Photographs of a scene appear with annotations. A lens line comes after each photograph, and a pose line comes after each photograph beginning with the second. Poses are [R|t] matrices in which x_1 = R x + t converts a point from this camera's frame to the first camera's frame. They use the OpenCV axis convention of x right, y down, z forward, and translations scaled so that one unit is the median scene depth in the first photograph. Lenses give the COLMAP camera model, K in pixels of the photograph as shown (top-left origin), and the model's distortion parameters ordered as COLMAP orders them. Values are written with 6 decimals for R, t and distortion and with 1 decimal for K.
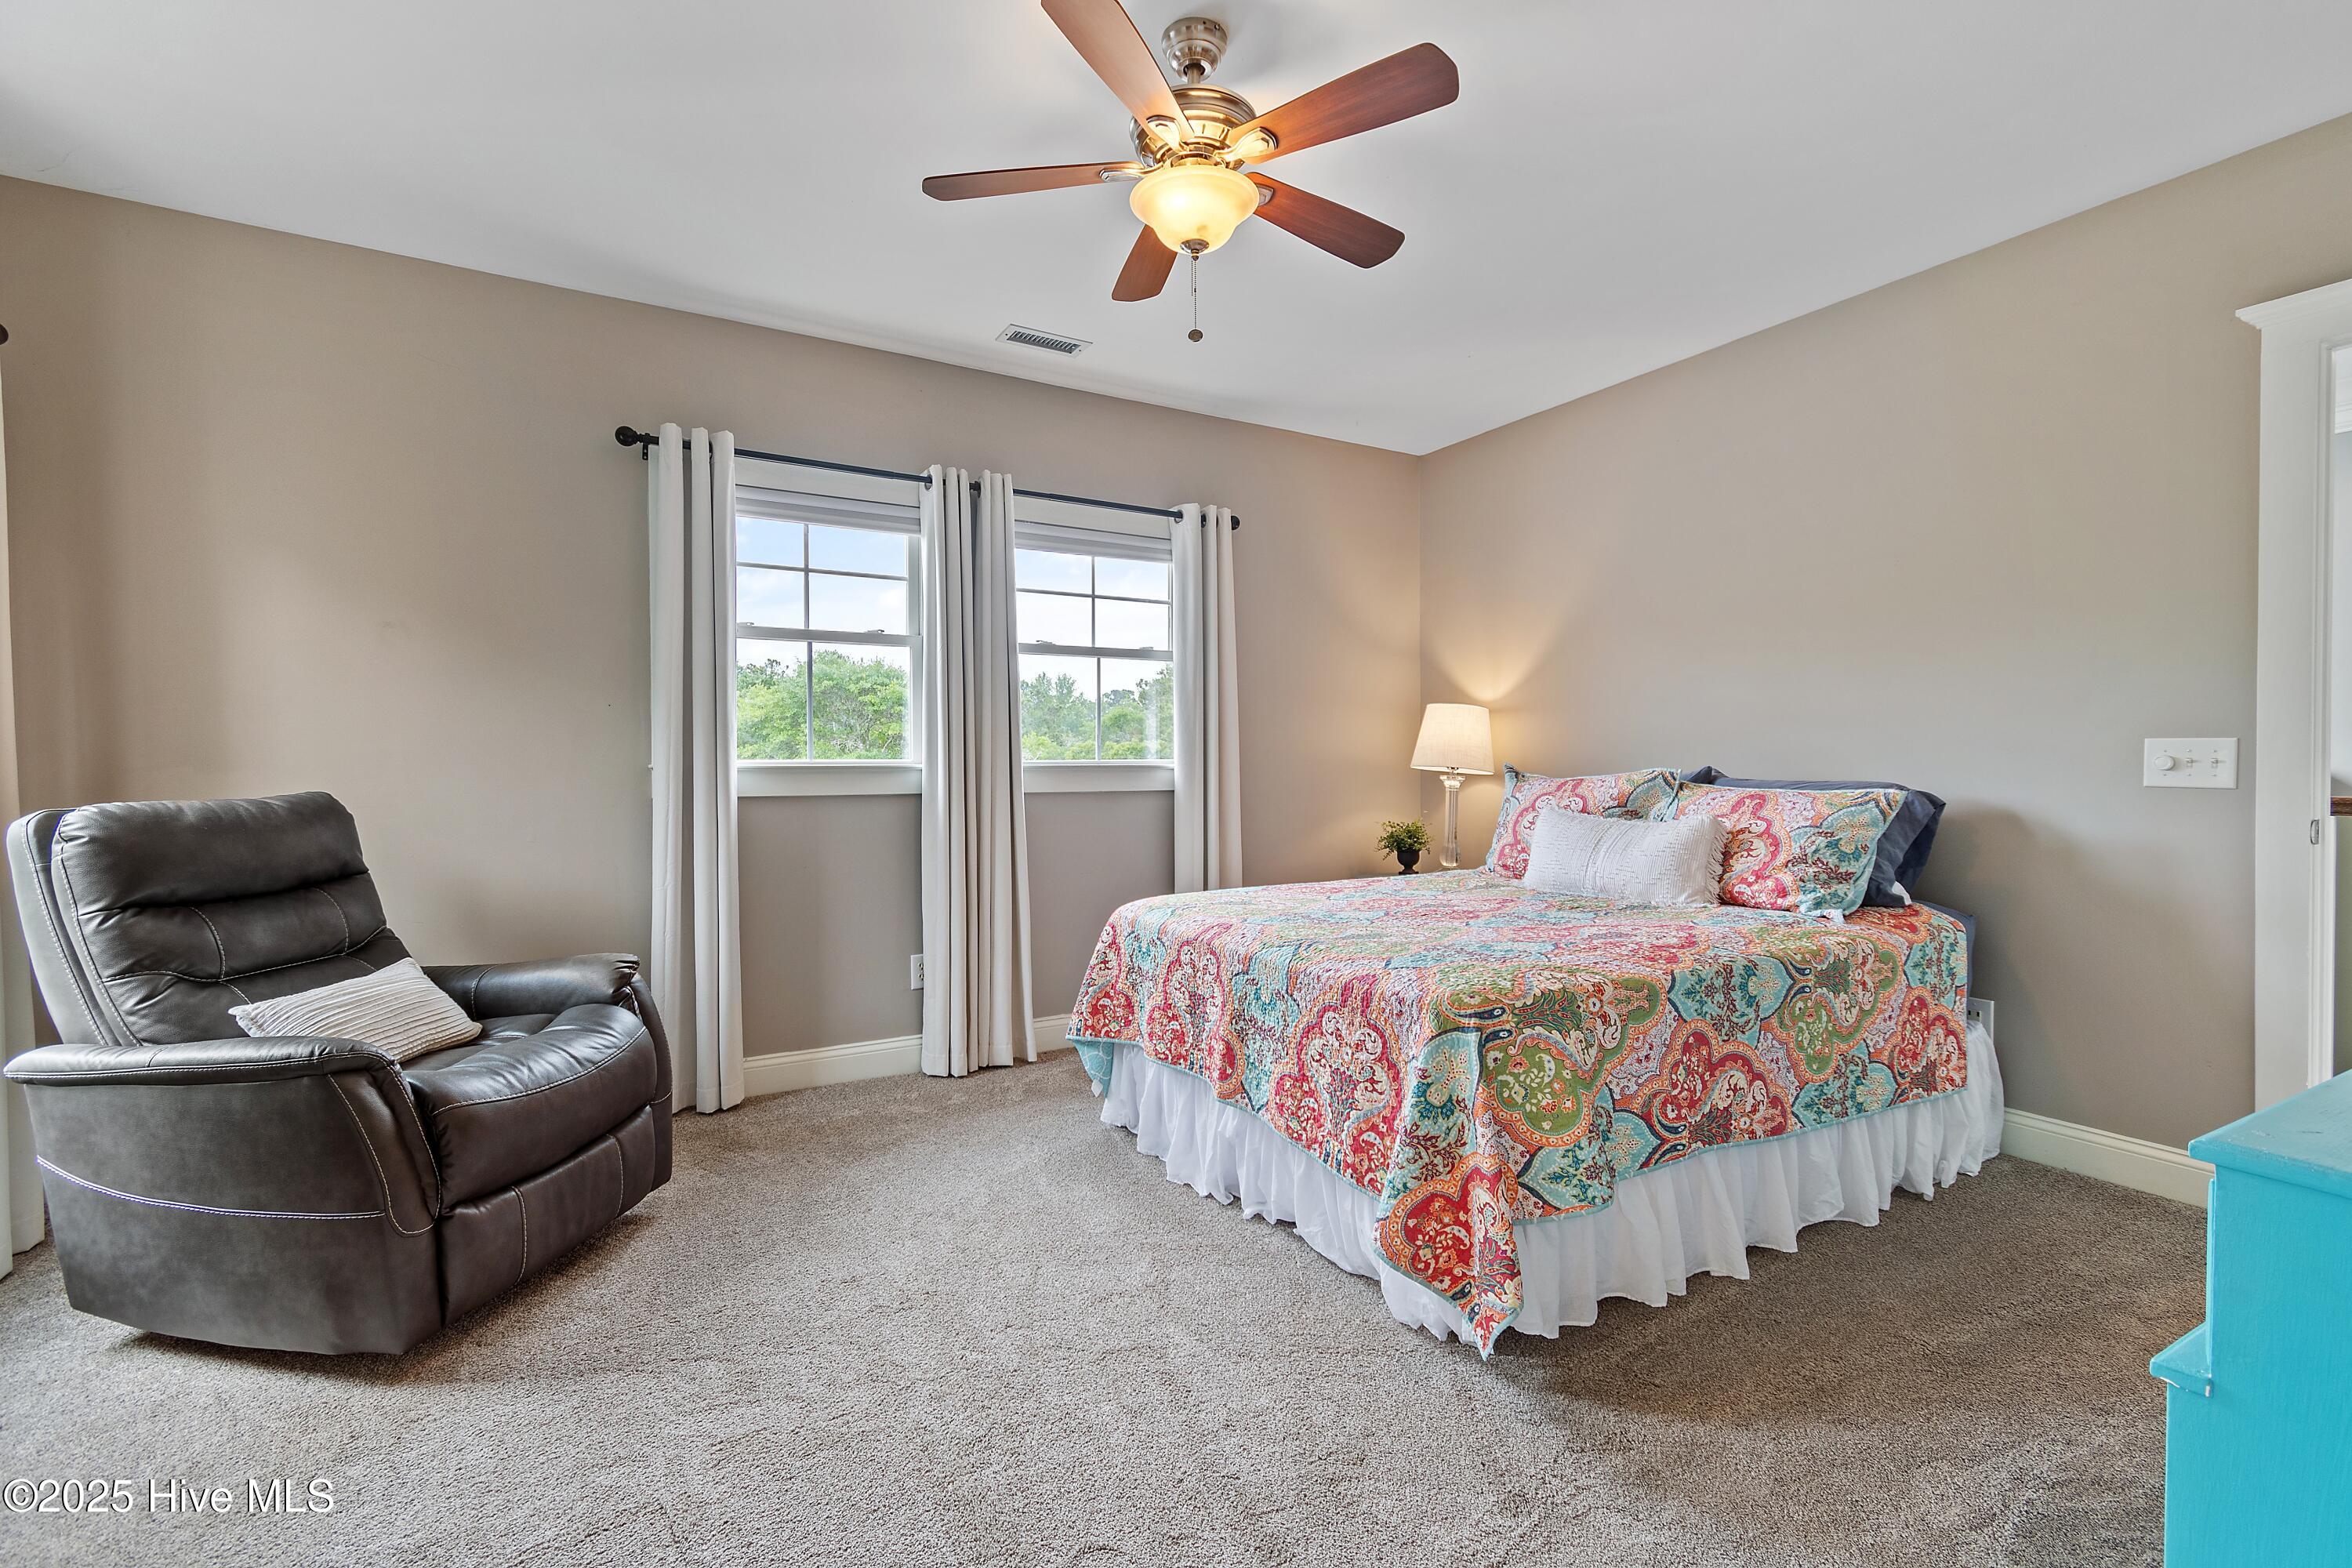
lens RADIAL K [[1023.8, 0, 1175.7], [0, 1023.8, 782.3], [0, 0, 1]] dist [0.007254, -0.000178]
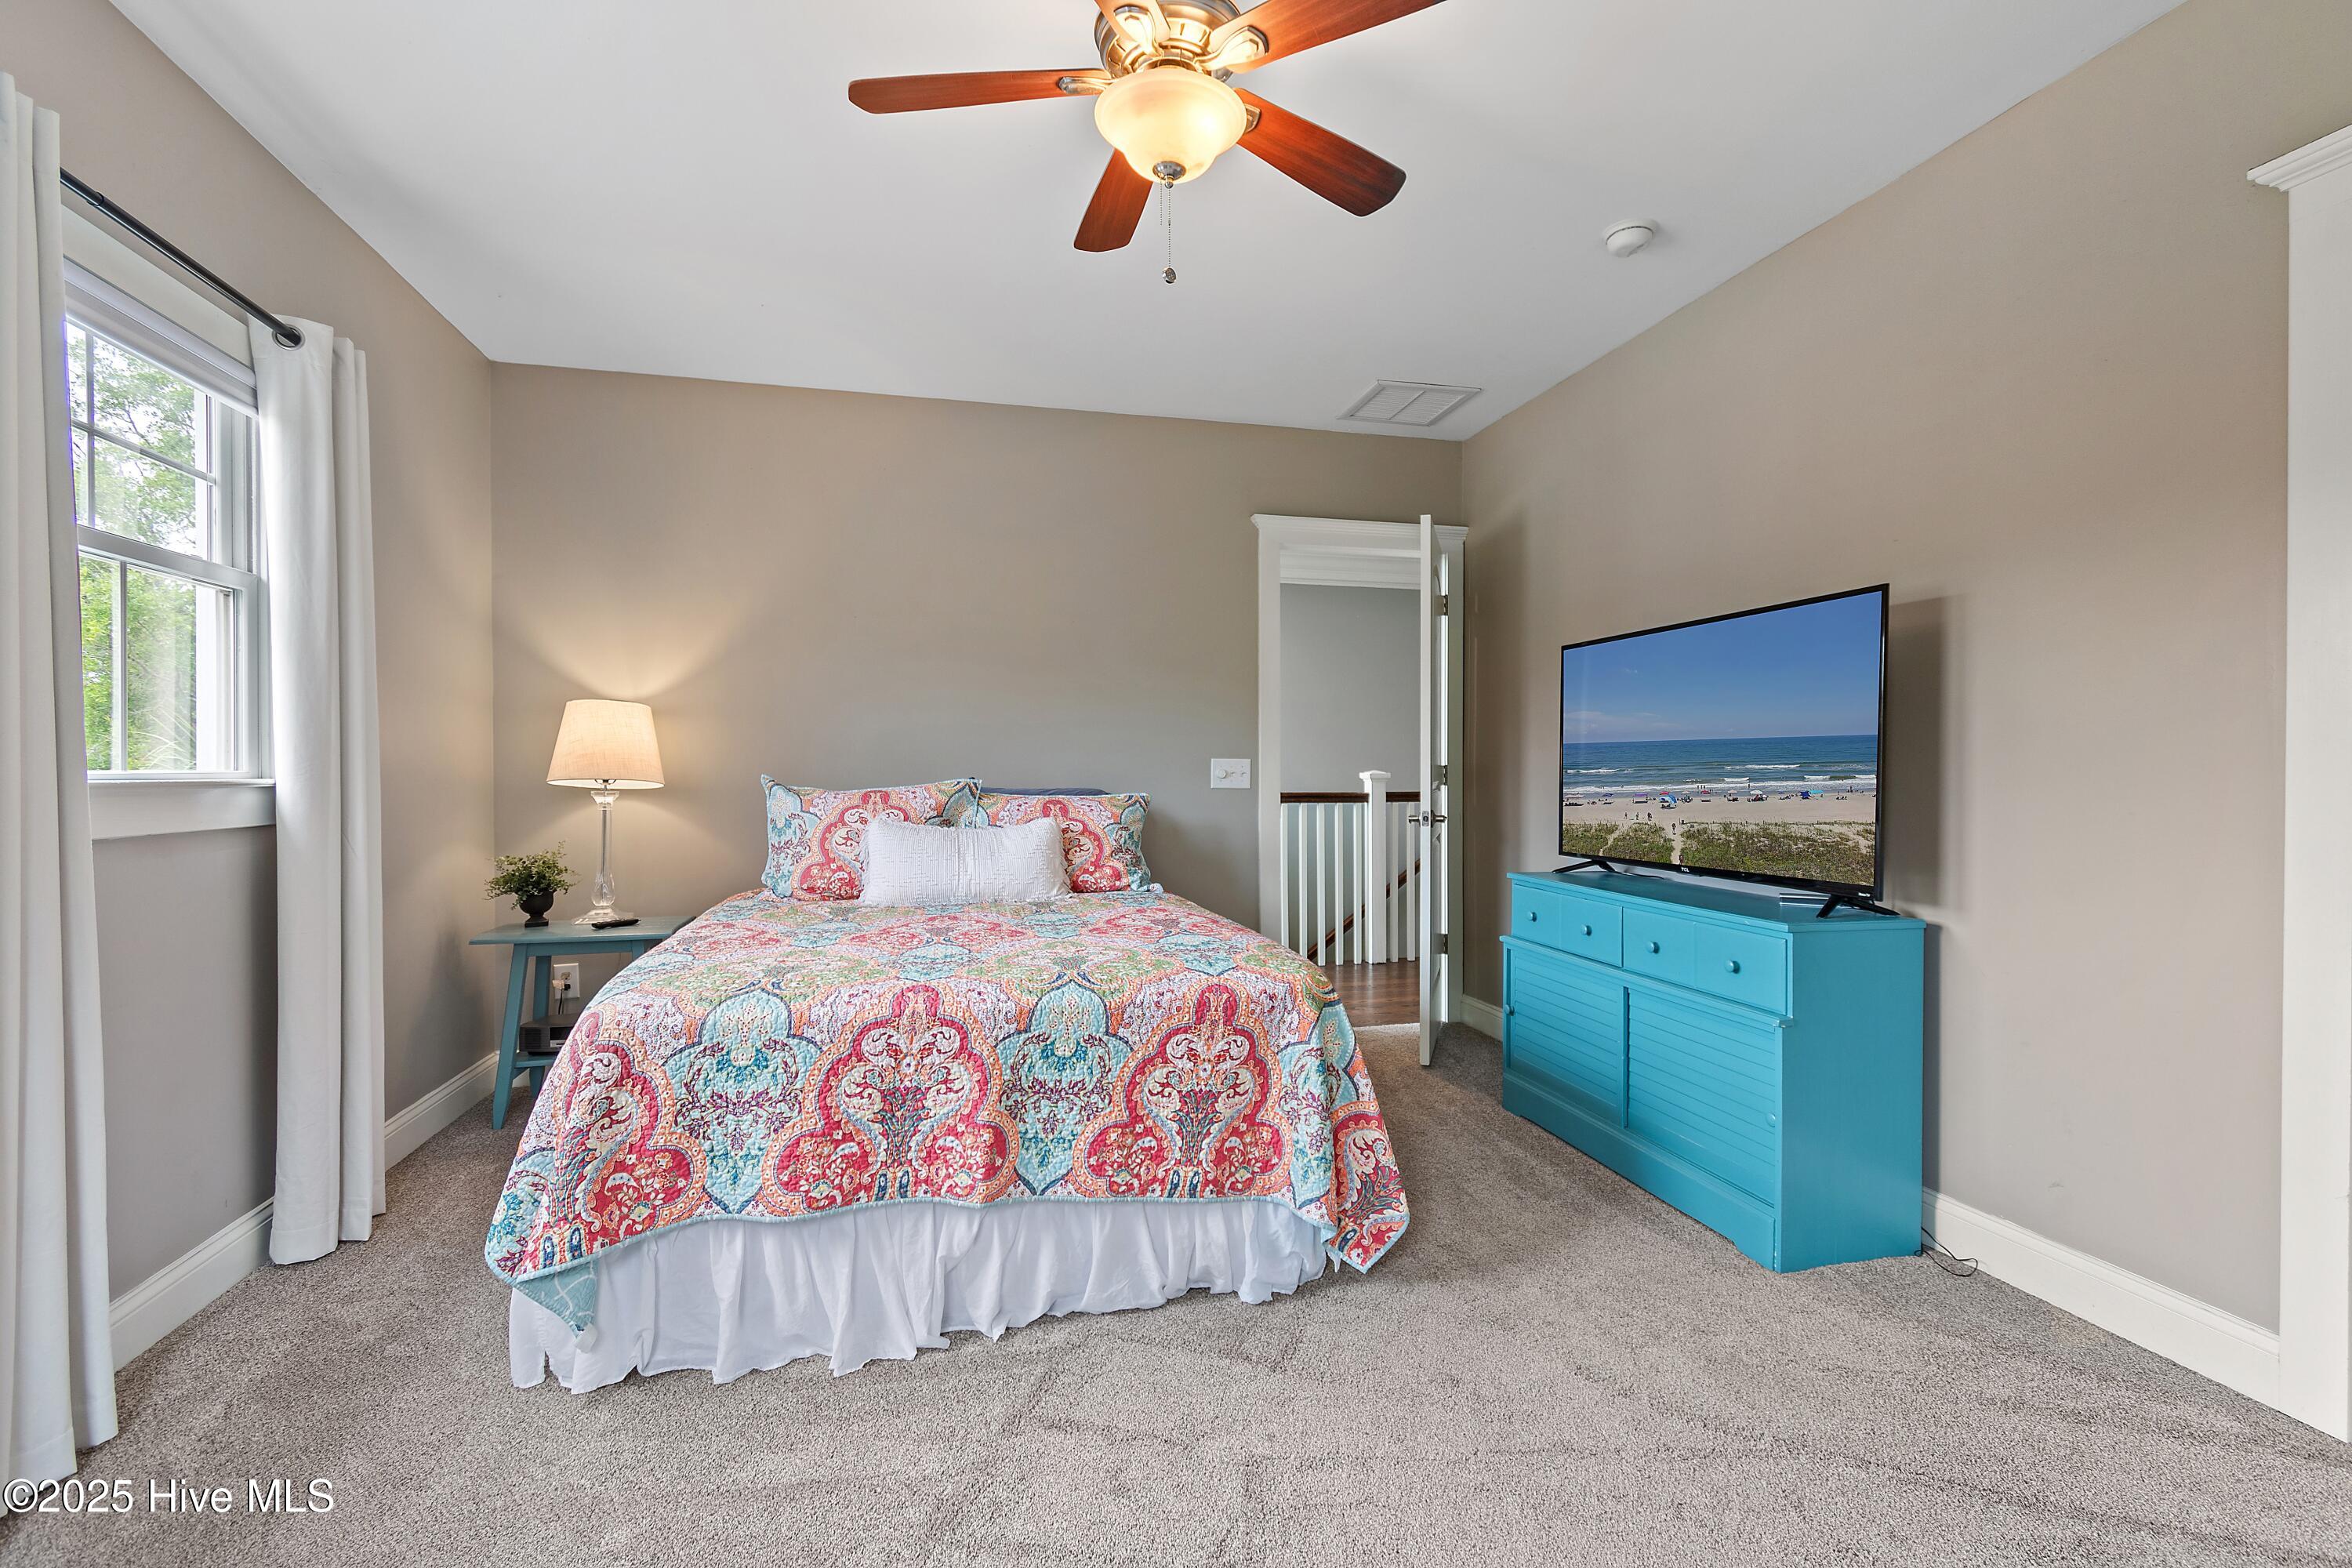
lens RADIAL K [[1023.8, 0, 1175.9], [0, 1023.8, 778.5], [0, 0, 1]] dist [0.007254, -0.000178]
pose [[0.285611, -0.006428, 0.958324, -0.679066], [0.020780, 0.999784, 0.000513, -0.014174], [-0.958120, 0.019767, 0.285682, 0.642263]]
